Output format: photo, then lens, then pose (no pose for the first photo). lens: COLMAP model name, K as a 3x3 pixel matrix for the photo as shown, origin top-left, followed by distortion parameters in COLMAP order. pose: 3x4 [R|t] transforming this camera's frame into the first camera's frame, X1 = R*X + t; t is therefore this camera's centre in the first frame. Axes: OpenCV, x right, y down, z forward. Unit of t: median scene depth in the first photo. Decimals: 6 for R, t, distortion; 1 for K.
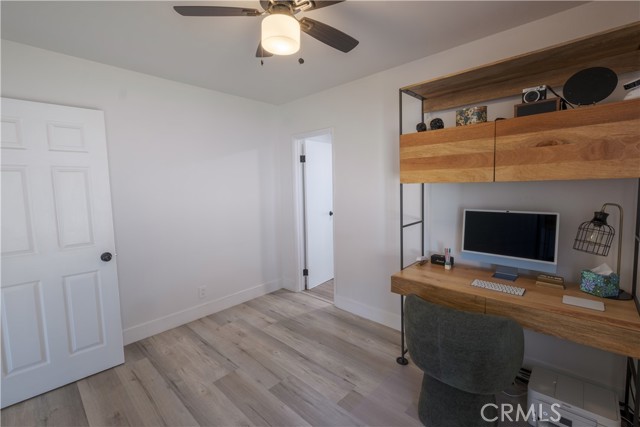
lens RADIAL K [[279.7, 0, 314.0], [0, 279.7, 208.9], [0, 0, 1]] dist [-0.002079, 0.000113]
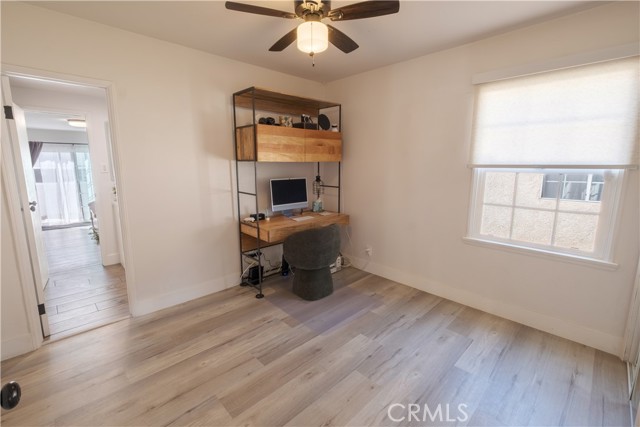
lens RADIAL K [[279.7, 0, 314.0], [0, 279.7, 208.9], [0, 0, 1]] dist [-0.002079, 0.000113]
pose [[0.053044, -0.137018, 0.989147, -1.060146], [0.085426, 0.987533, 0.132213, -0.023115], [-0.994932, 0.077486, 0.064087, 0.713540]]
